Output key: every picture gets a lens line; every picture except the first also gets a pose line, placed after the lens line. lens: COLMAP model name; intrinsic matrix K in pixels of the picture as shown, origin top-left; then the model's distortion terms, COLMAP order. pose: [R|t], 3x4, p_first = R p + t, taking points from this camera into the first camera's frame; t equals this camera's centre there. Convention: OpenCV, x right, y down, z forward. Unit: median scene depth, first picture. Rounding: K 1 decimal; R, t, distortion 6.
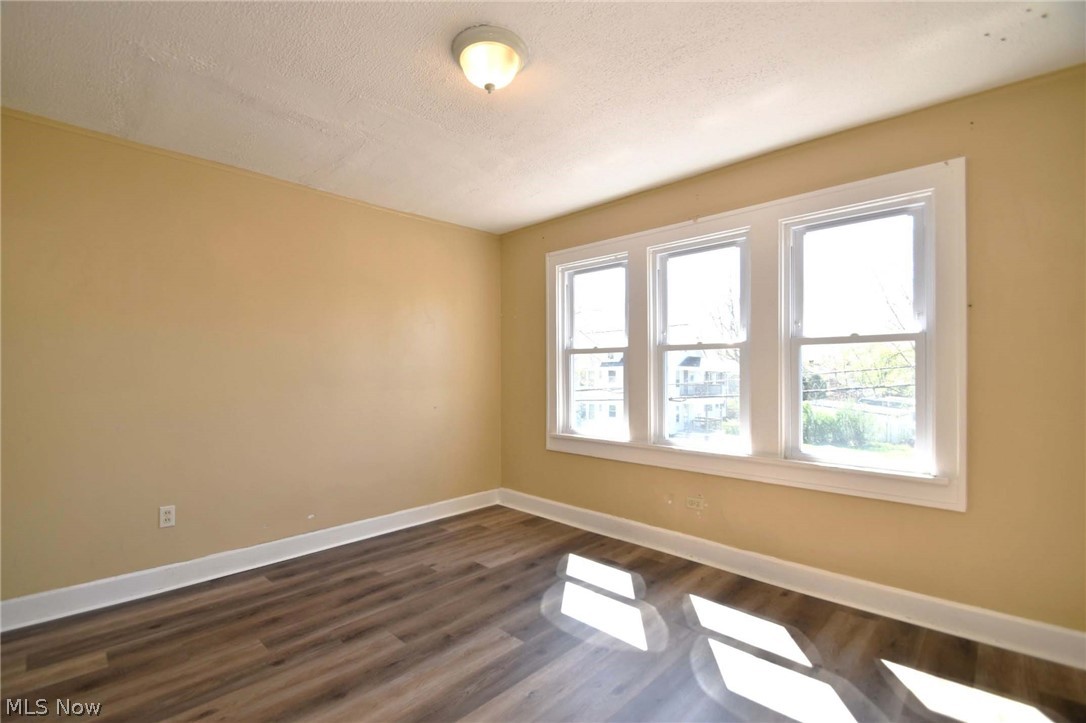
lens RADIAL K [[503.1, 0, 528.8], [0, 503.1, 375.5], [0, 0, 1]] dist [0.014424, -0.019966]
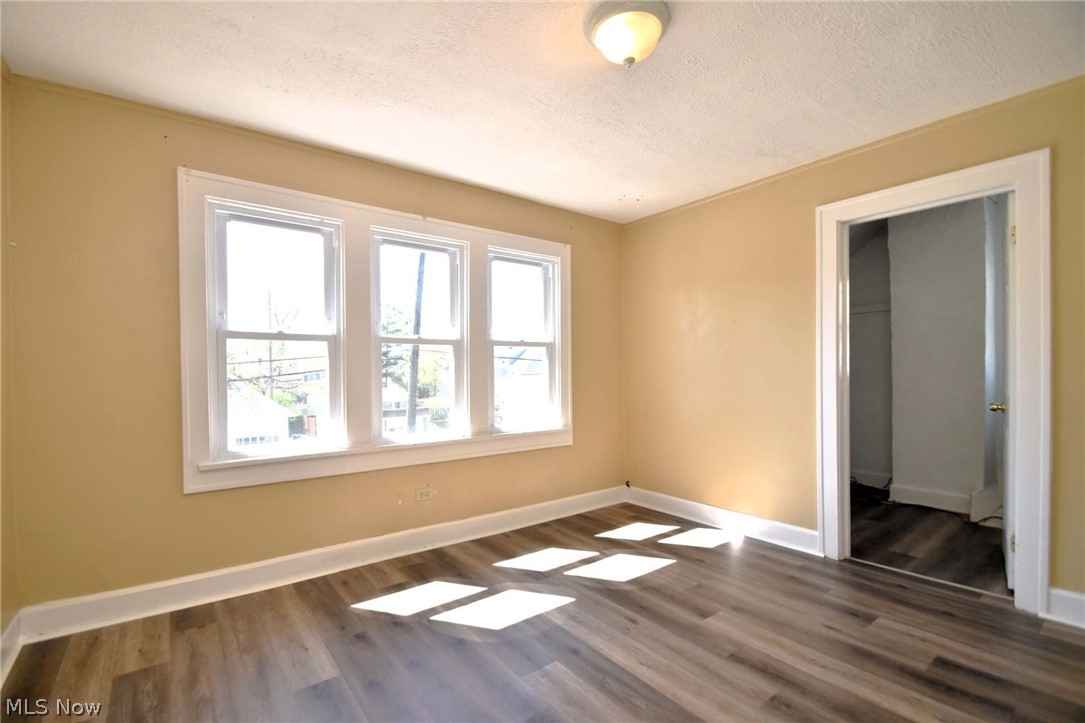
lens RADIAL K [[502.7, 0, 528.3], [0, 502.7, 375.5], [0, 0, 1]] dist [0.014424, -0.019966]
pose [[0.111562, -0.013656, 0.993664, -0.664353], [0.006940, 0.999892, 0.012962, 0.000363], [-0.993733, 0.005450, 0.111645, 0.679712]]
